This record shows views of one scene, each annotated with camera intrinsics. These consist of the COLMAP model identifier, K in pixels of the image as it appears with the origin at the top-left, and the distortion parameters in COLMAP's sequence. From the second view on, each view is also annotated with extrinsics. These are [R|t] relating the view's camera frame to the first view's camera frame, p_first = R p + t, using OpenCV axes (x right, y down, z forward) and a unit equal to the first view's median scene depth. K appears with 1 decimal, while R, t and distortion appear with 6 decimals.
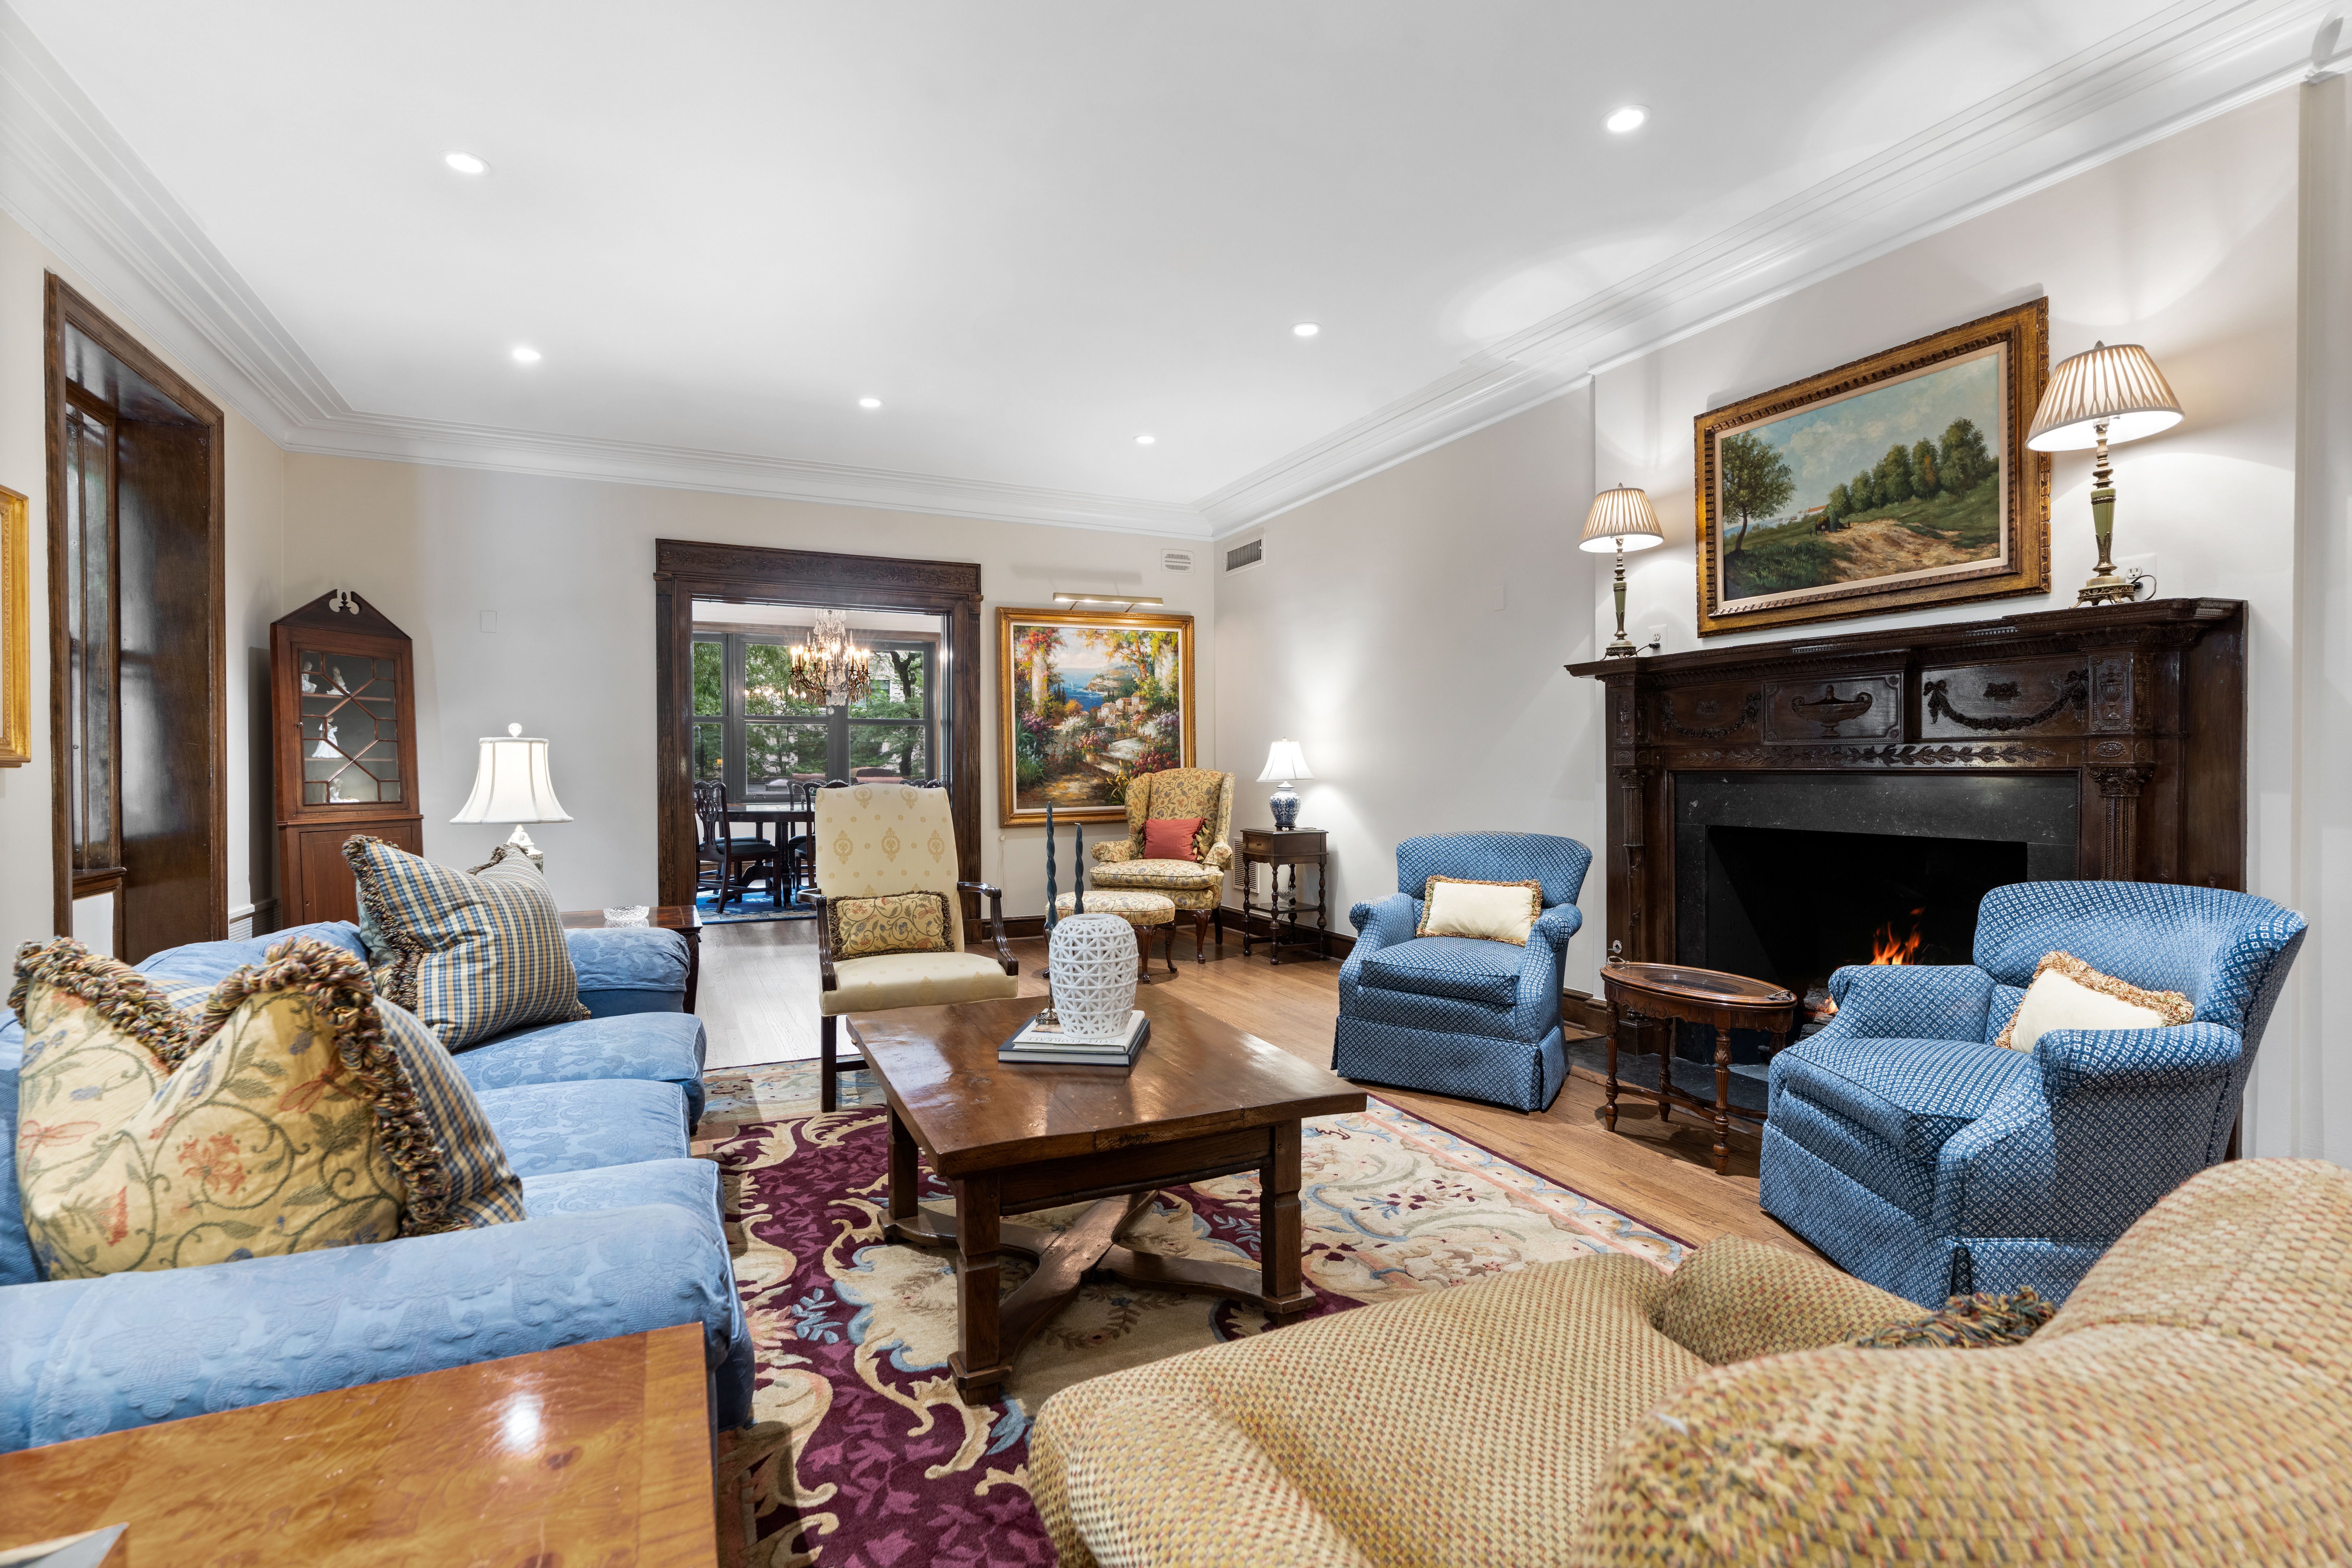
lens RADIAL K [[1062.1, 0, 1176.0], [0, 1062.1, 779.6], [0, 0, 1]] dist [-0.013338, 0.000090]
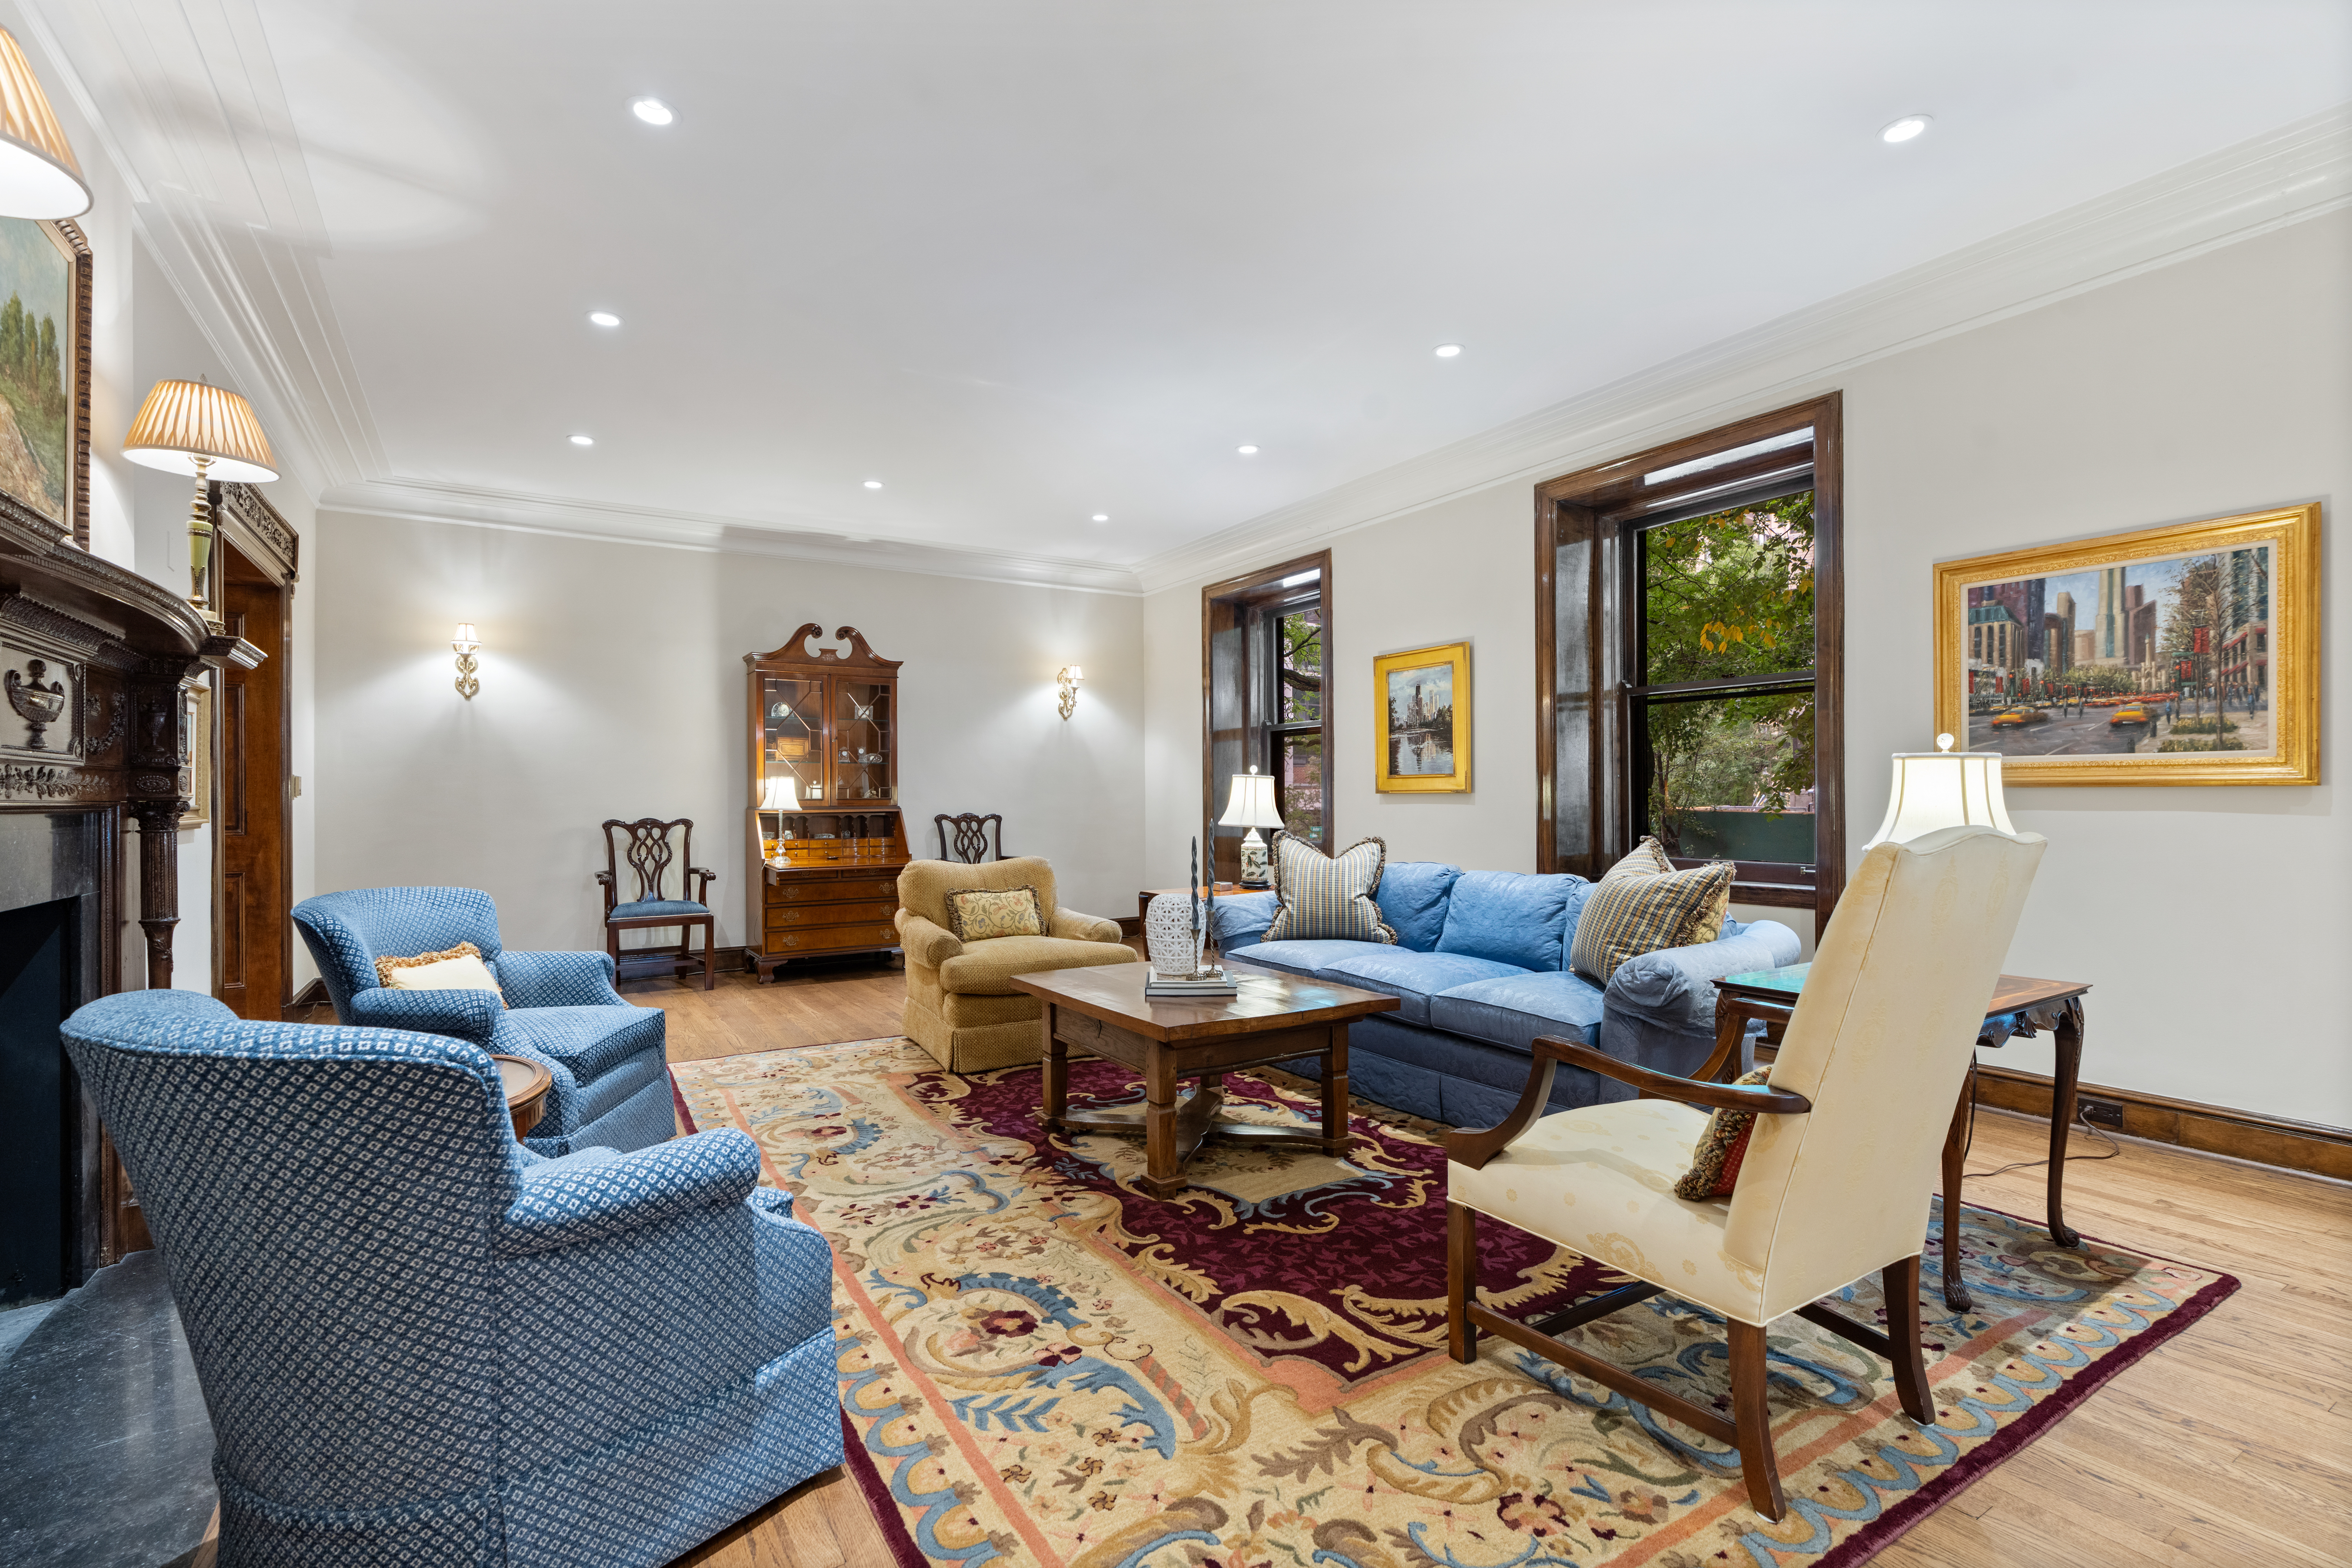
lens RADIAL K [[1062.1, 0, 1170.9], [0, 1062.1, 788.6], [0, 0, 1]] dist [-0.013338, 0.000090]
pose [[-0.993600, 0.003463, -0.112902, 0.089474], [0.002897, 0.999982, 0.005178, -0.024968], [0.112918, 0.004818, -0.993593, 2.266247]]
